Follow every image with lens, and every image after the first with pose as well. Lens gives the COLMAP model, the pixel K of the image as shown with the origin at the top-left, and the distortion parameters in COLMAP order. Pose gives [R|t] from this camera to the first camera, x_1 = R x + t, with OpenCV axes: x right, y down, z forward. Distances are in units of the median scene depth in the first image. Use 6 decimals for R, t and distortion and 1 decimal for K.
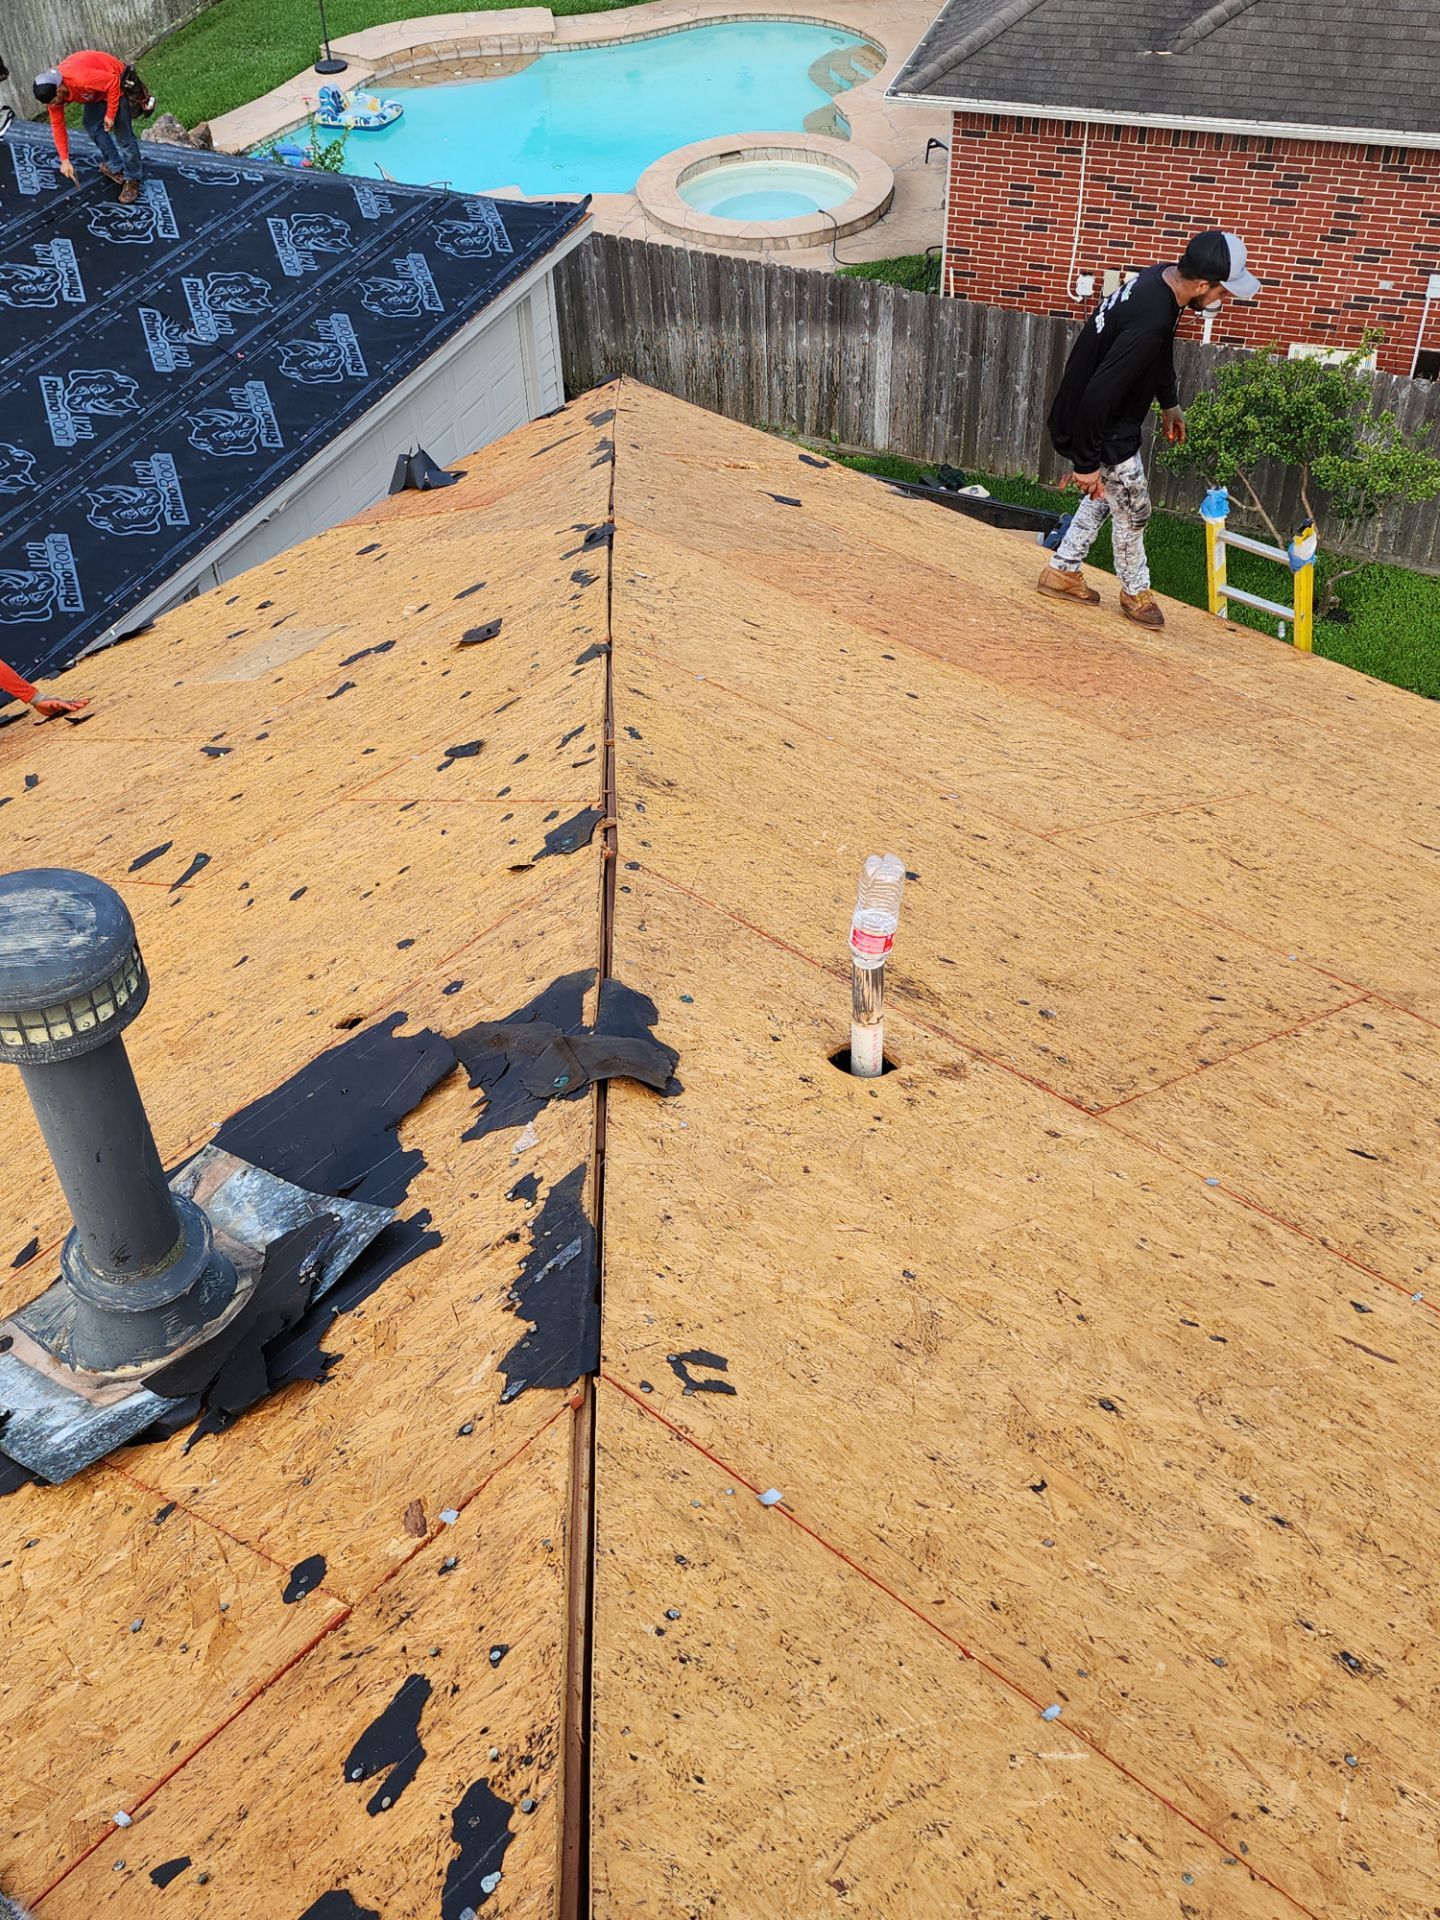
lens RADIAL K [[1974.2, 0, 712.0], [0, 1974.2, 982.7], [0, 0, 1]] dist [0.100918, -0.096582]
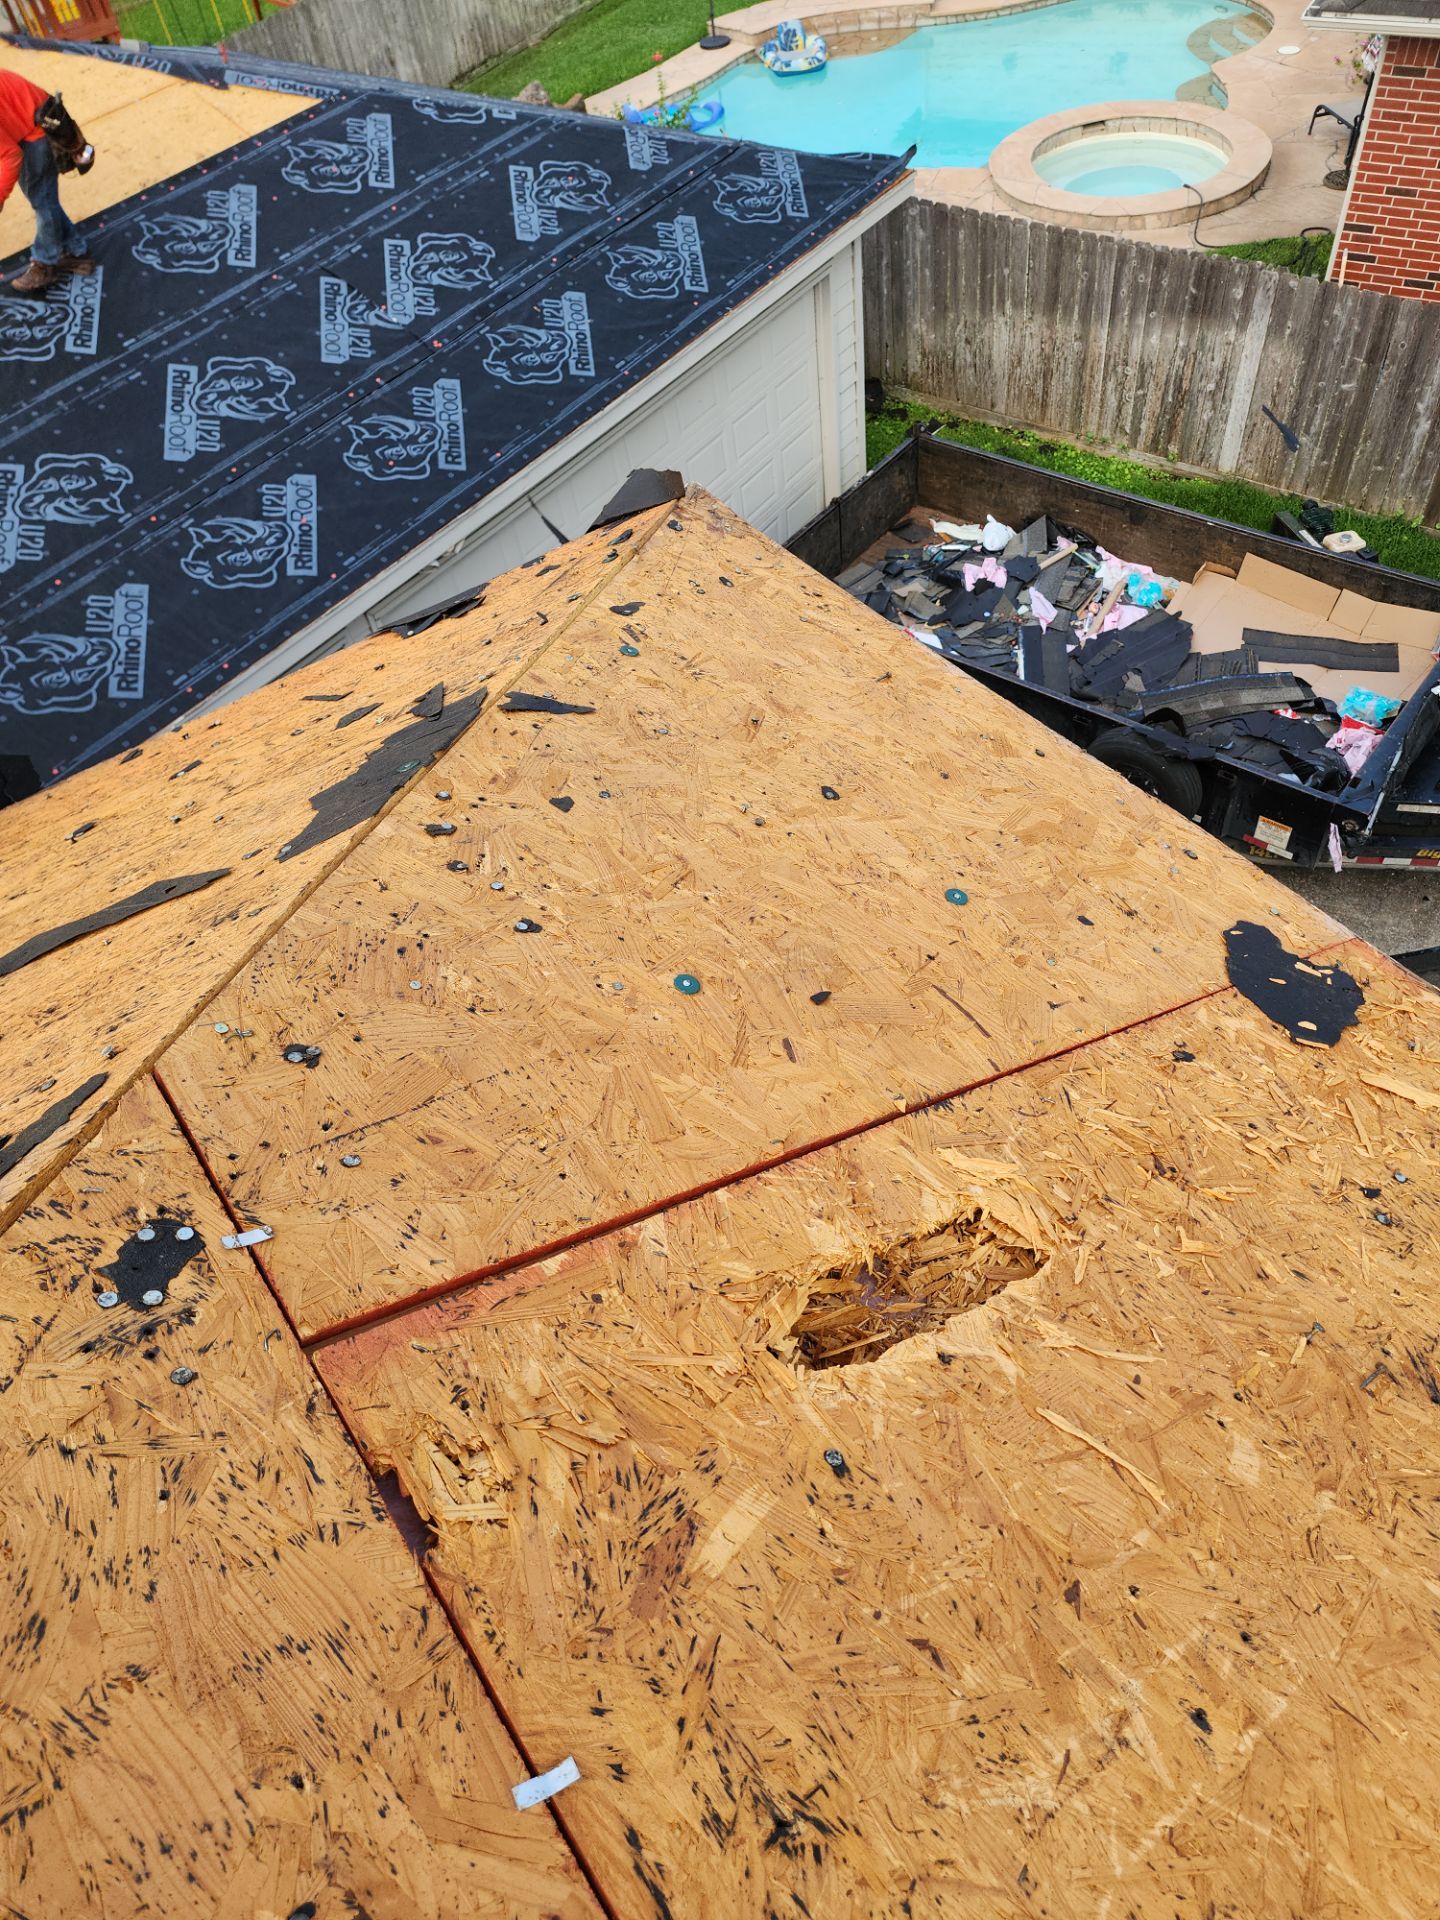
lens RADIAL K [[1284.2, 0, 750.2], [0, 1284.2, 965.0], [0, 0, 1]] dist [0.094553, -0.071287]
pose [[0.977725, 0.116775, -0.174406, 0.008034], [-0.089970, 0.983902, 0.154408, -0.148973], [0.189629, -0.135277, 0.972492, 0.443052]]
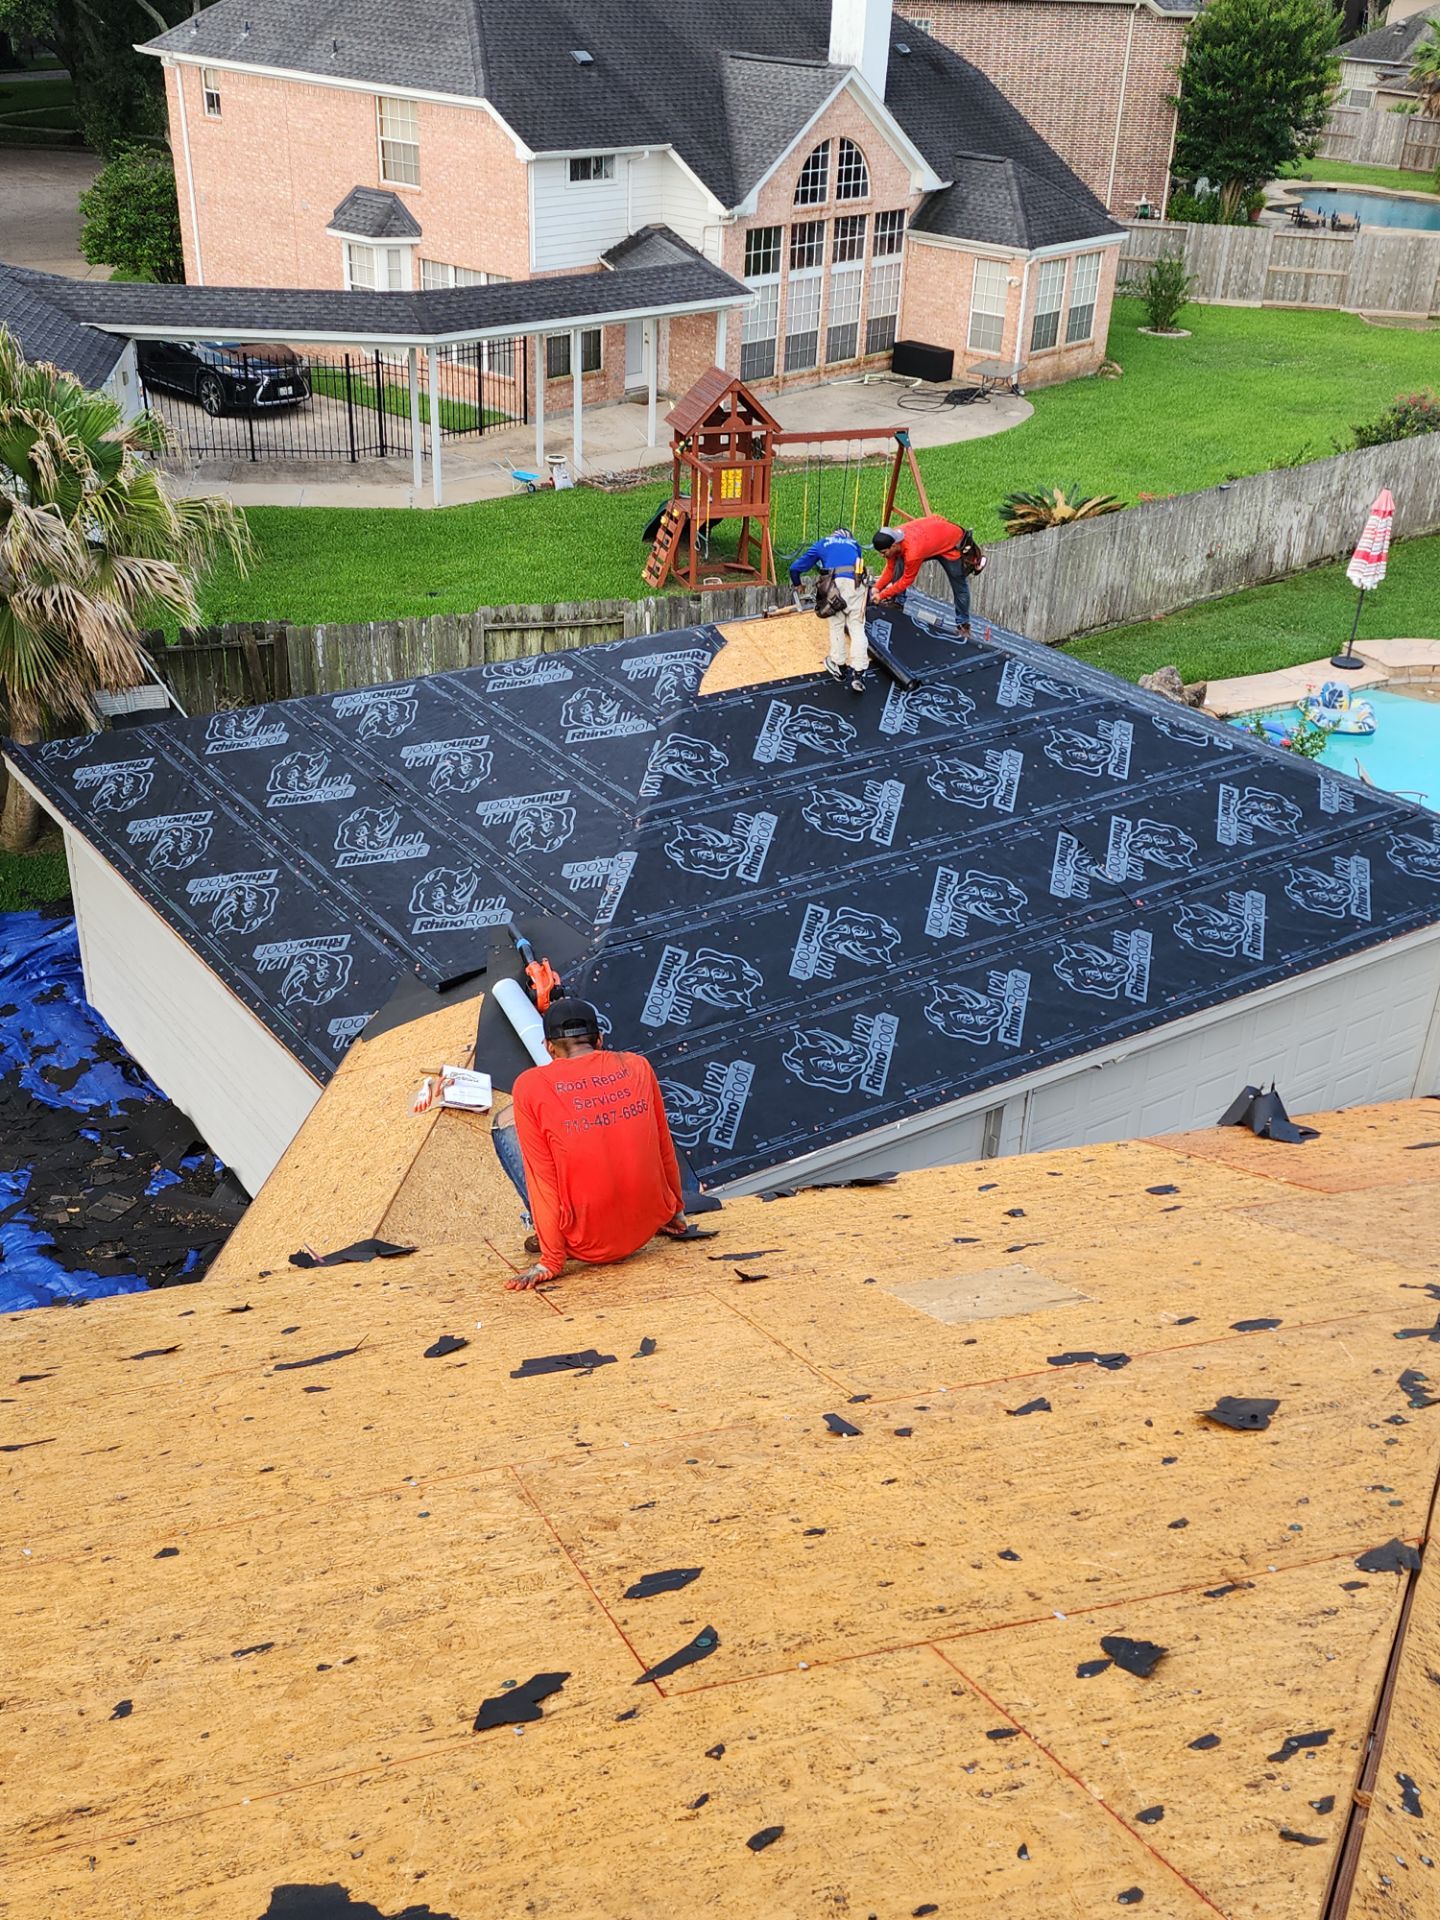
lens RADIAL K [[1974.2, 0, 712.0], [0, 1974.2, 982.7], [0, 0, 1]] dist [0.100918, -0.096582]
pose [[0.859553, 0.309968, -0.406311, -0.012319], [-0.400851, 0.902098, -0.159805, -0.041216], [0.316998, 0.300231, 0.899652, 0.083238]]
